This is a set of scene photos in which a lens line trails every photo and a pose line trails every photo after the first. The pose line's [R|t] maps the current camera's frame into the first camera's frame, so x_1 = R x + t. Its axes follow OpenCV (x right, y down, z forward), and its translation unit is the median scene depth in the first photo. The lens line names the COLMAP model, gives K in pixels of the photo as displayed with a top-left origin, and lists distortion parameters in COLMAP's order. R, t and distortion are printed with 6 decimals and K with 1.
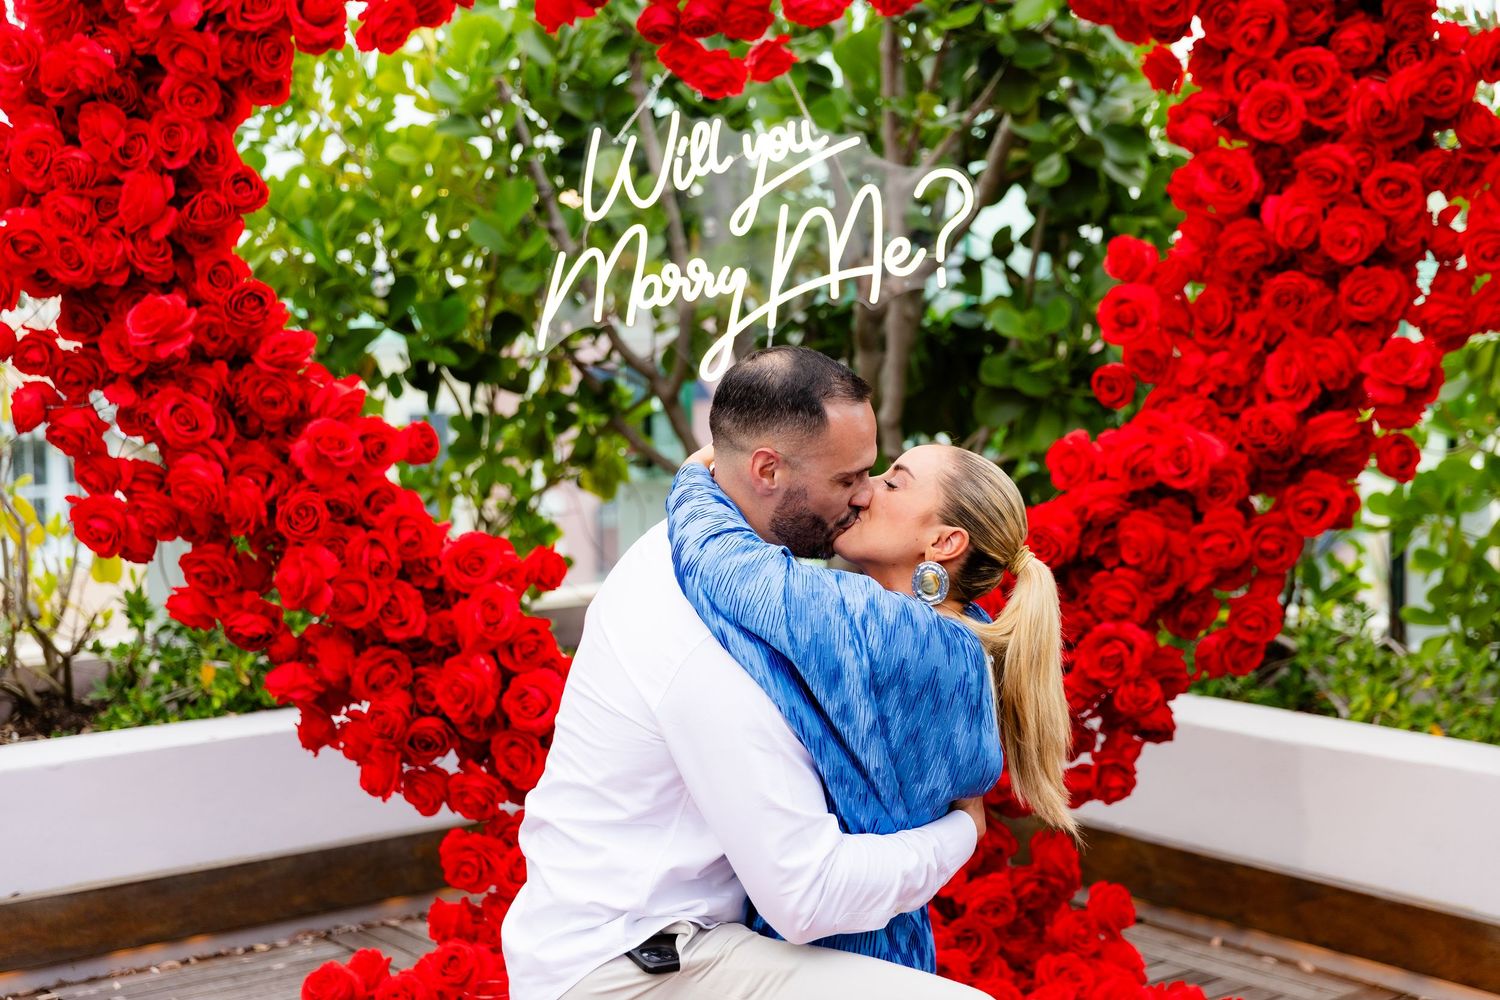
lens RADIAL K [[2373.8, 0, 741.7], [0, 2373.8, 510.2], [0, 0, 1]] dist [-0.008558, 0.060168]
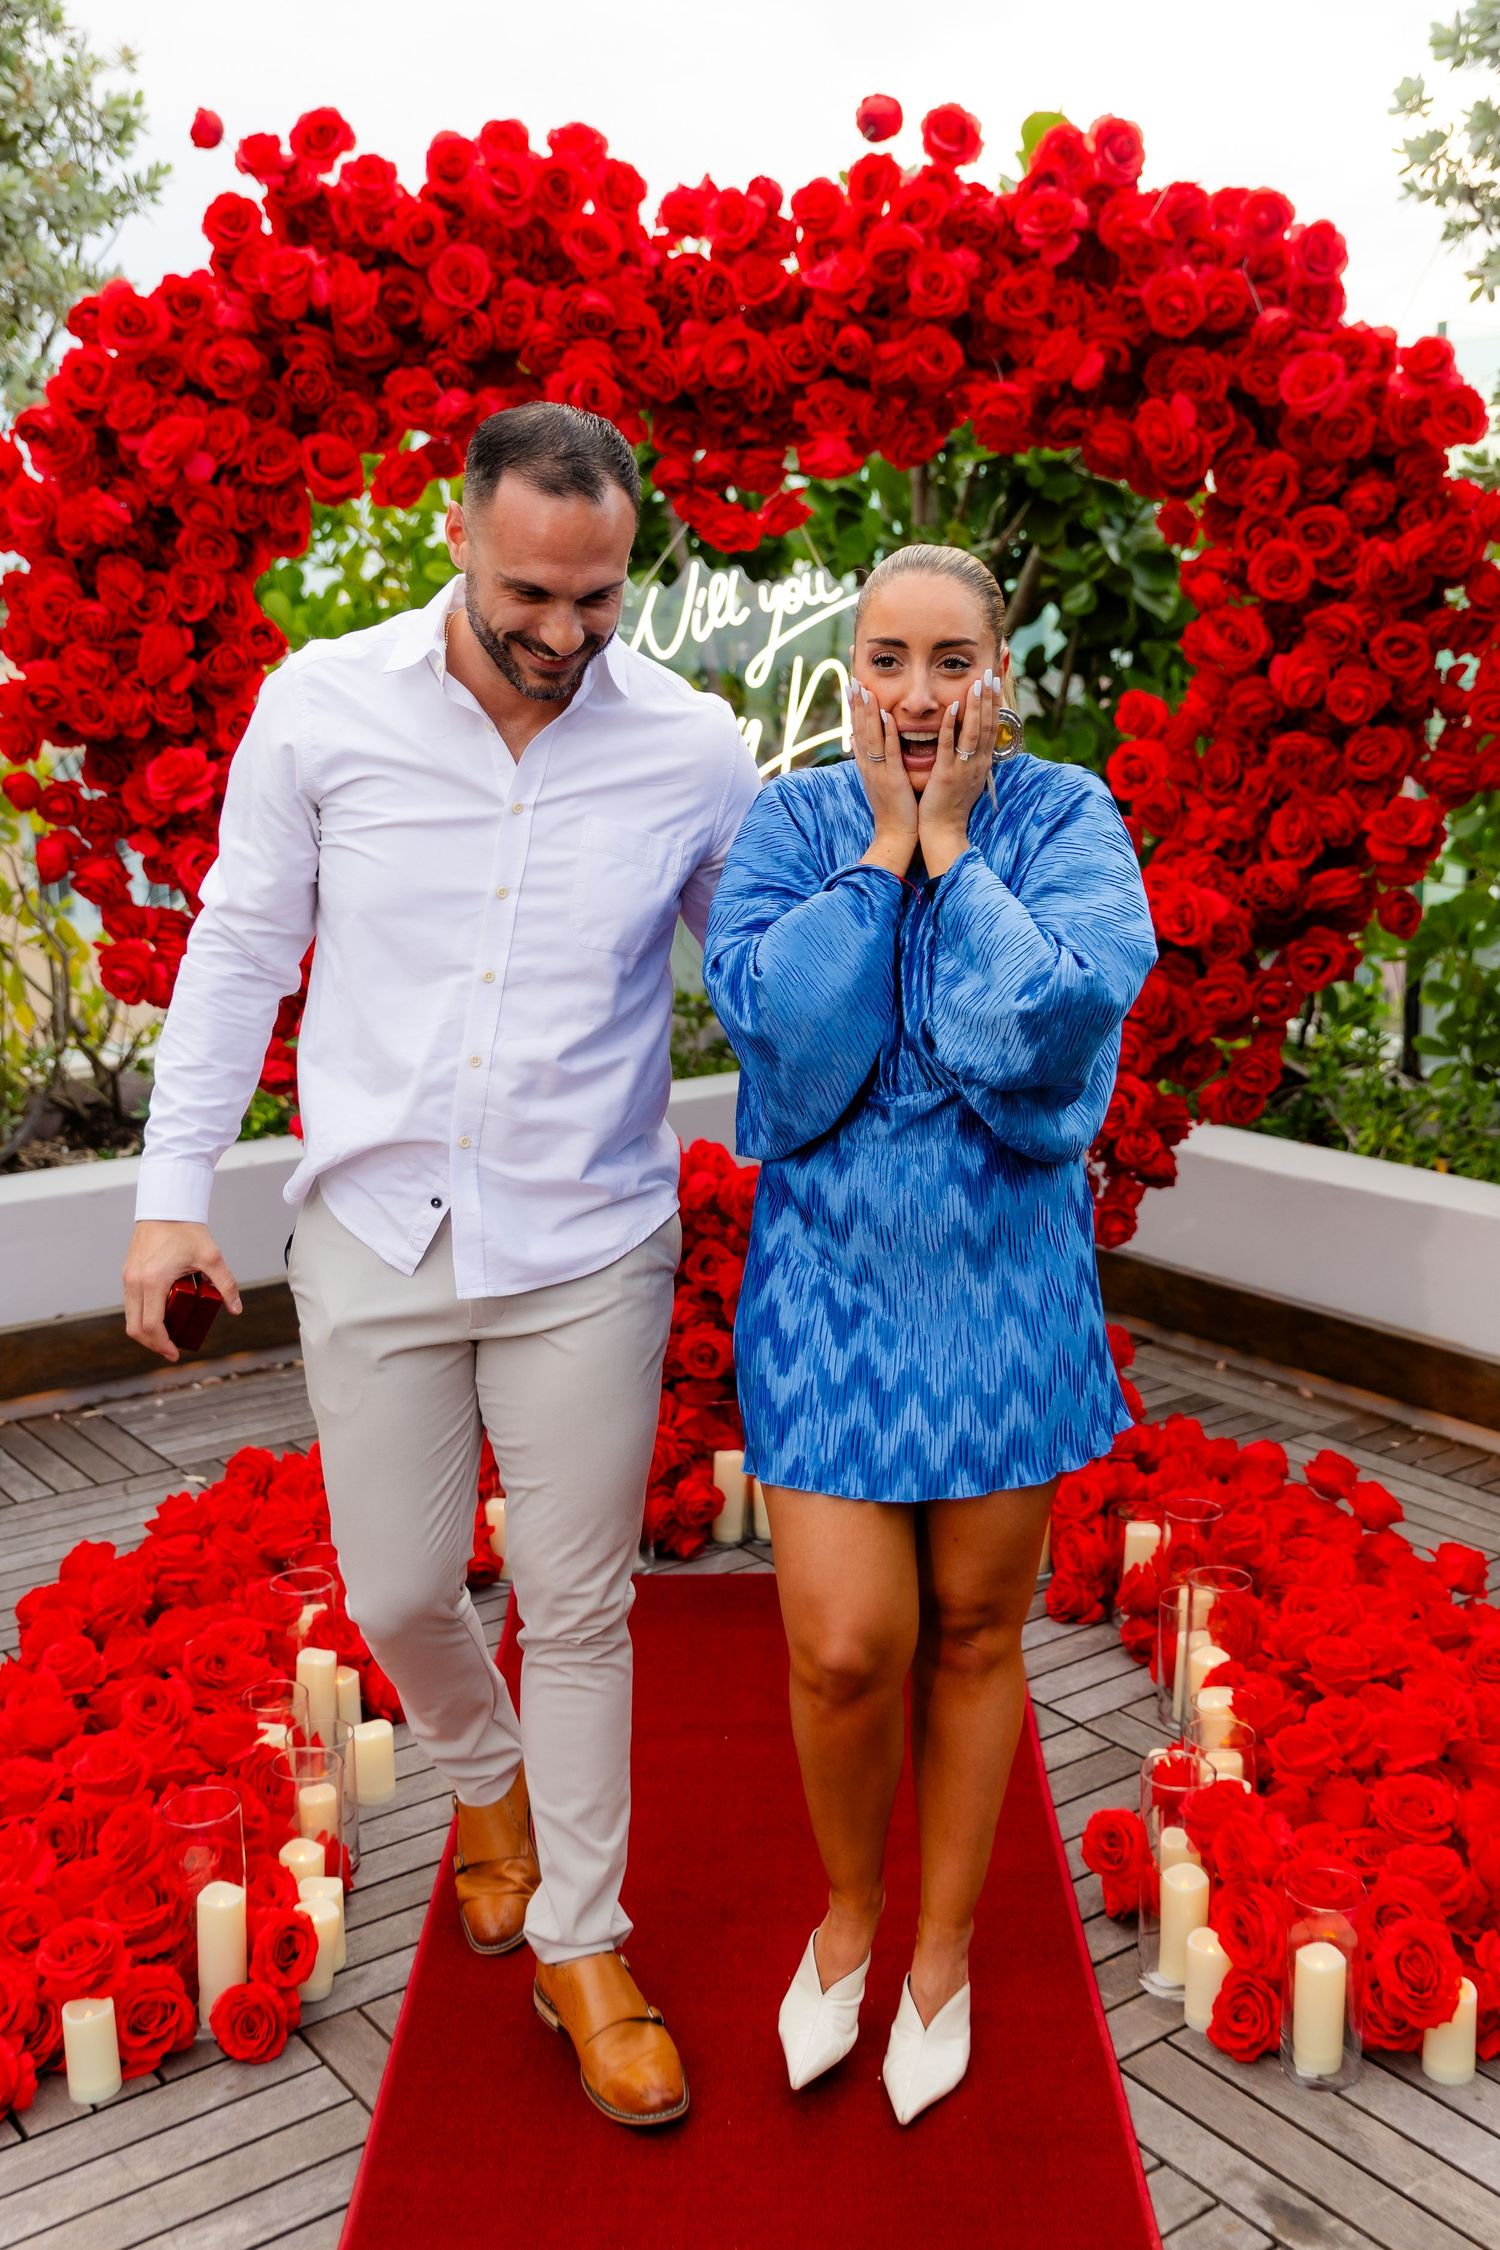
lens RADIAL K [[2317.4, 0, 801.6], [0, 2317.4, 1055.2], [0, 0, 1]] dist [0.007524, 0.008239]
pose [[0.999974, 0.006358, -0.003459, 0.023668], [-0.006061, 0.996779, 0.079967, -0.039128], [0.003956, -0.079944, 0.996792, 0.002842]]
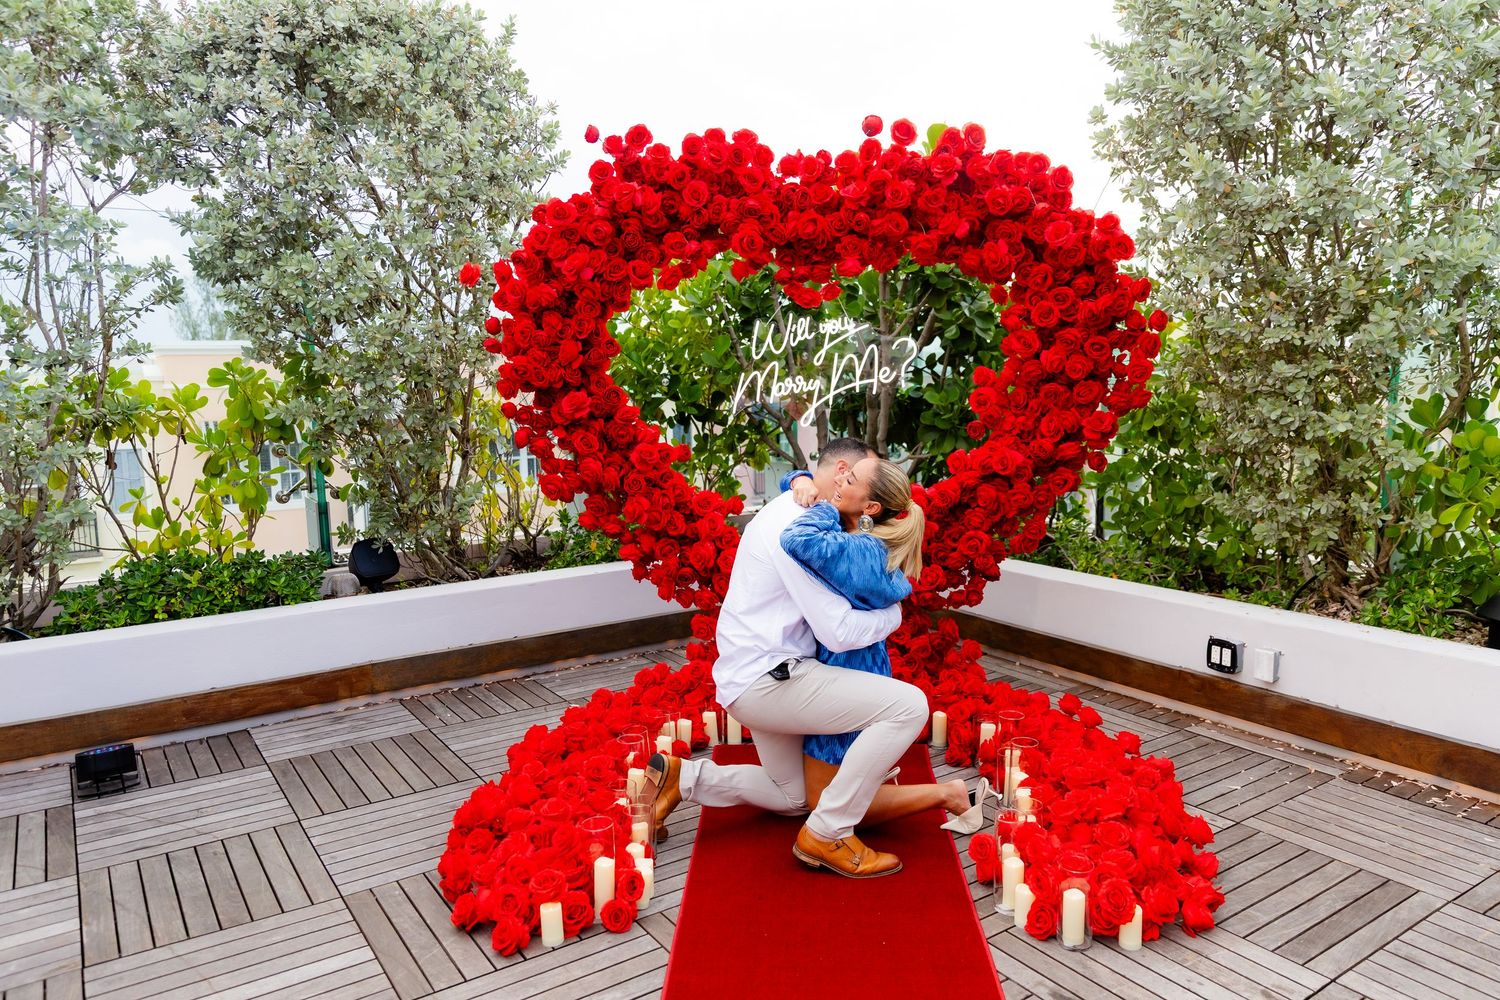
lens RADIAL K [[1038.2, 0, 767.9], [0, 1038.2, 508.0], [0, 0, 1]] dist [0.002084, -0.001979]
pose [[0.998823, 0.007800, -0.047877, 0.000277], [-0.005817, 0.999125, 0.041417, -0.016910], [0.048158, -0.041090, 0.997994, -0.043304]]
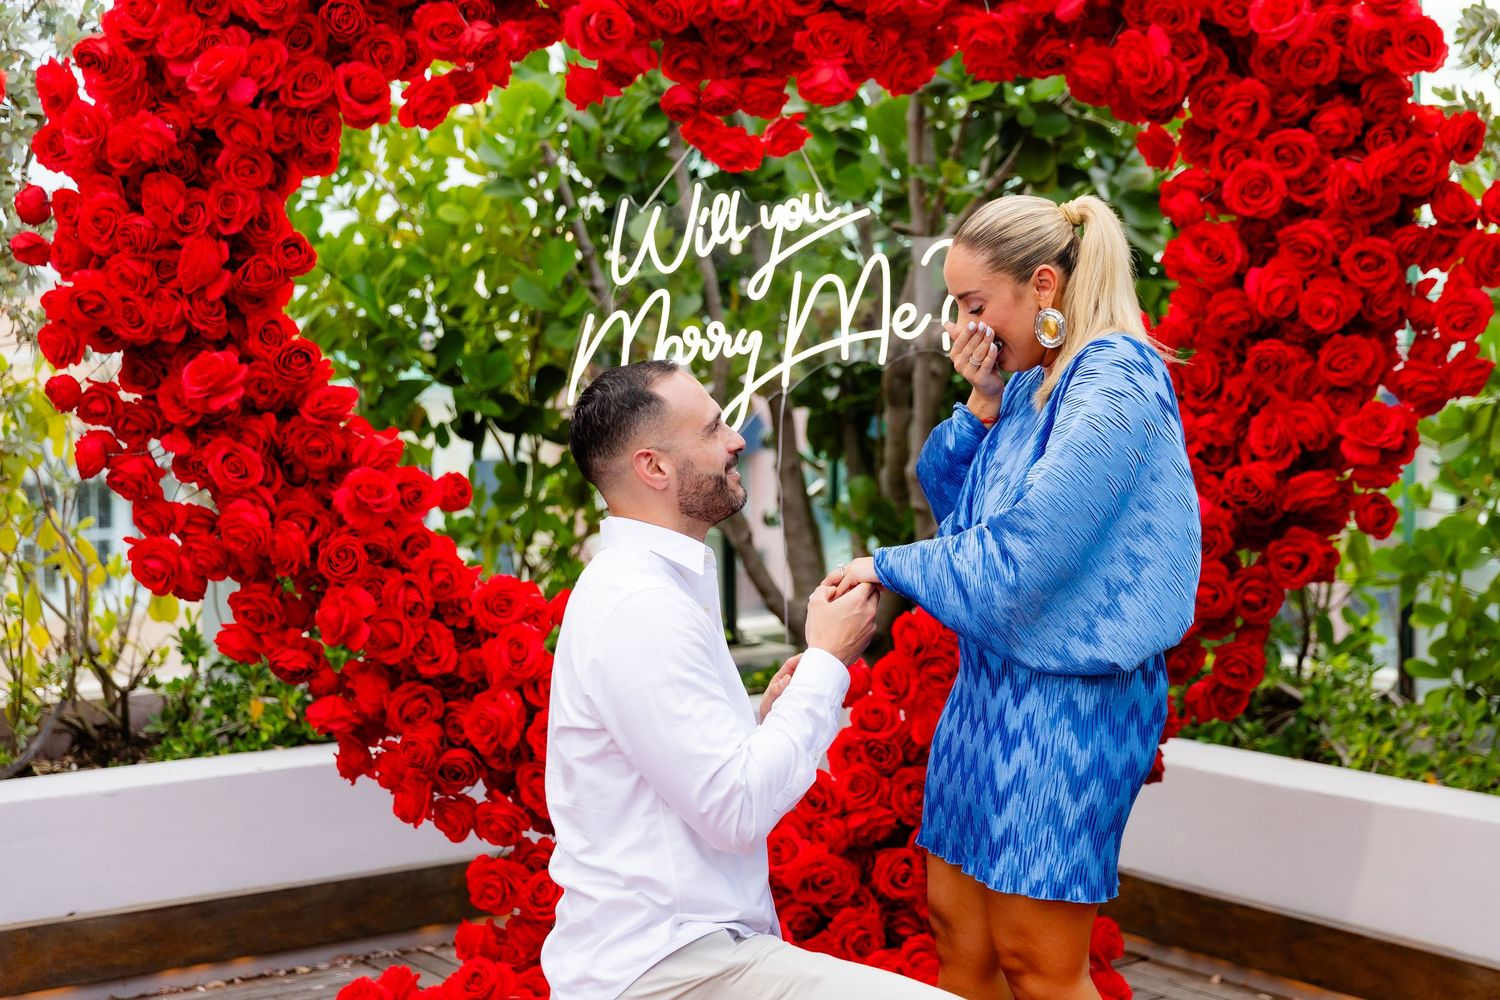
lens RADIAL K [[2416.0, 0, 741.1], [0, 2416.0, 504.6], [0, 0, 1]] dist [-0.010810, 0.077480]
pose [[0.999487, 0.010914, -0.030095, 0.026290], [-0.011613, 0.999665, -0.023137, 0.001179], [0.029832, 0.023475, 0.999279, -0.082043]]
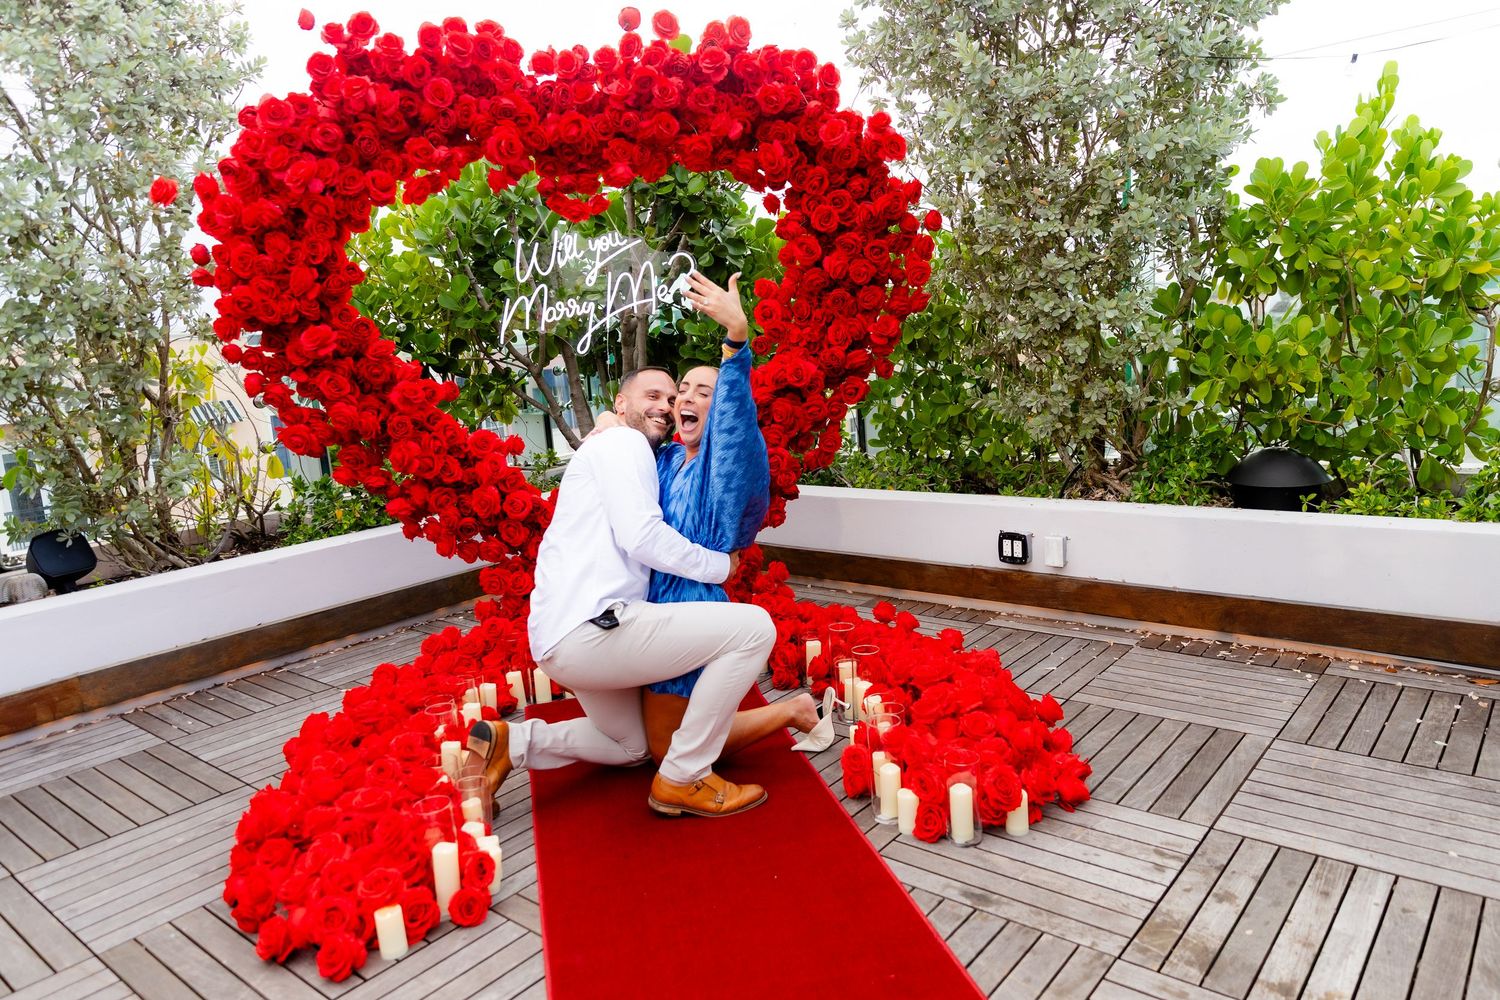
lens RADIAL K [[1019.1, 0, 744.3], [0, 1019.1, 496.9], [0, 0, 1]] dist [0.014138, -0.005105]
pose [[0.974500, -0.089475, 0.205776, -0.074986], [0.076451, 0.994584, 0.070412, 0.022371], [-0.210962, -0.052885, 0.976063, 0.041937]]
